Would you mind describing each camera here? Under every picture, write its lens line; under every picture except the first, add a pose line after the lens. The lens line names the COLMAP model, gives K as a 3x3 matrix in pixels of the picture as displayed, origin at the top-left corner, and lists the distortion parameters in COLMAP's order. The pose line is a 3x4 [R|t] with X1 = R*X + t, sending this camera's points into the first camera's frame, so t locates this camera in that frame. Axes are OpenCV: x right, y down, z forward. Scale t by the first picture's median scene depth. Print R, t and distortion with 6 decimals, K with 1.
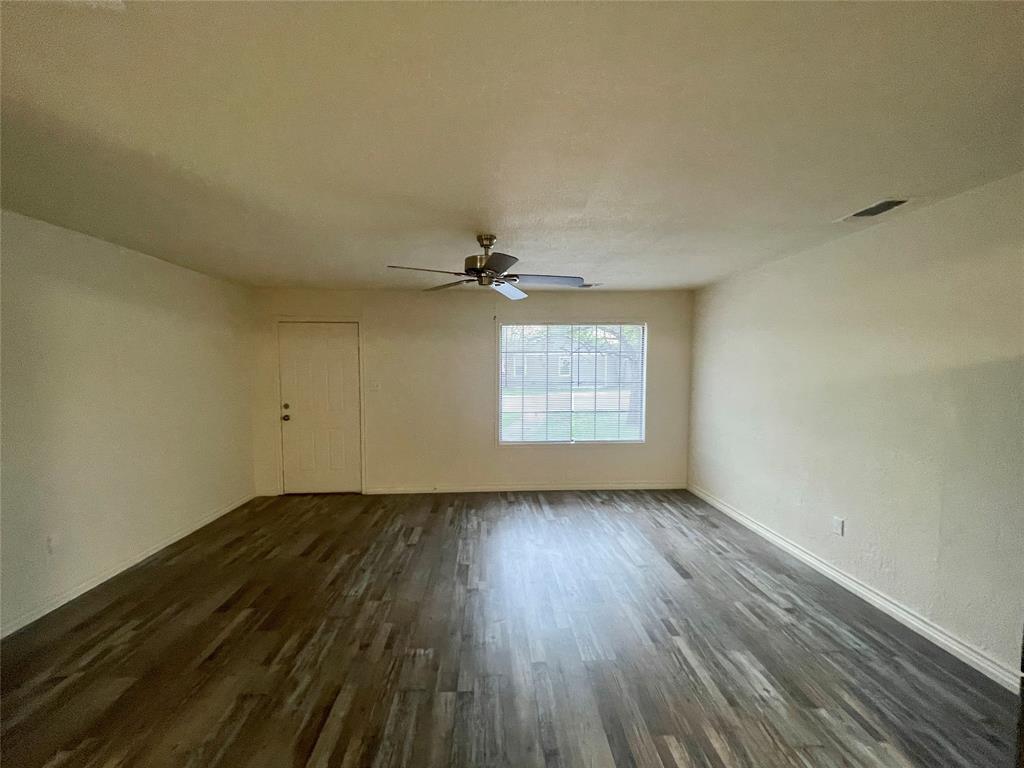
lens RADIAL K [[413.0, 0, 508.3], [0, 413.0, 389.0], [0, 0, 1]] dist [-0.001481, 0.000427]
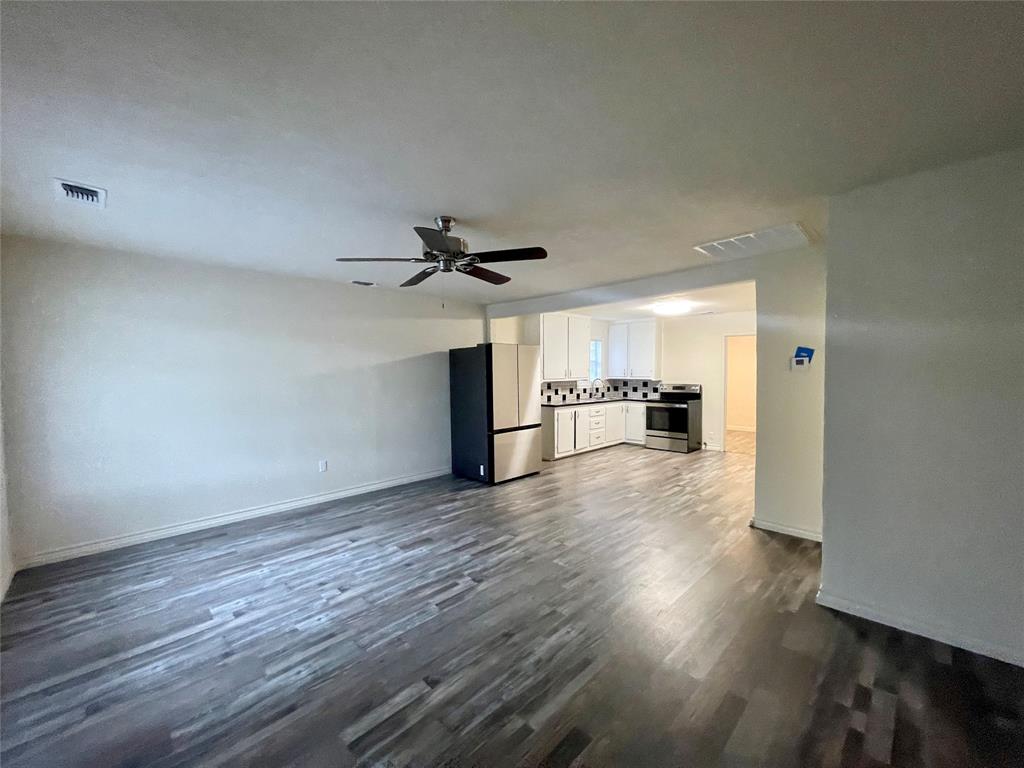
lens RADIAL K [[413.0, 0, 506.5], [0, 413.0, 383.9], [0, 0, 1]] dist [-0.001481, 0.000427]
pose [[-0.663857, -0.015884, 0.747691, -0.741811], [0.052052, 0.996369, 0.067382, -0.043675], [-0.746046, 0.083650, -0.660619, 1.328782]]
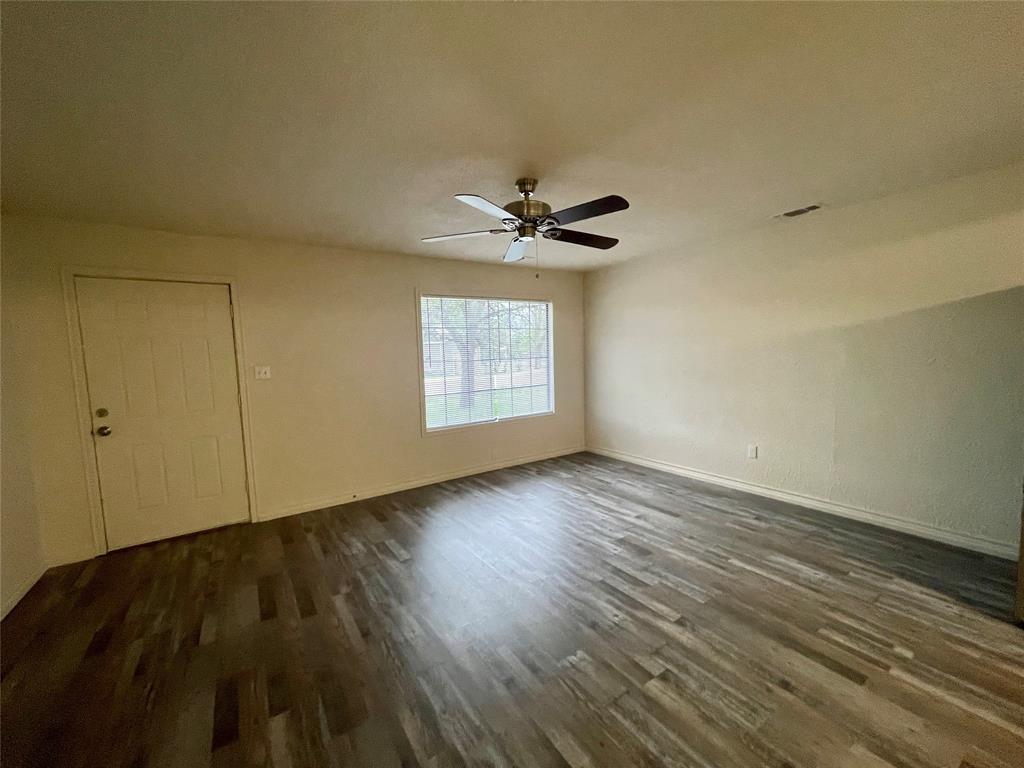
lens RADIAL K [[413.0, 0, 509.0], [0, 413.0, 394.2], [0, 0, 1]] dist [-0.001481, 0.000427]
pose [[0.859768, -0.079302, 0.504490, -0.473249], [0.060234, 0.996721, 0.054024, 0.025182], [-0.507120, -0.016061, 0.861726, 0.226790]]
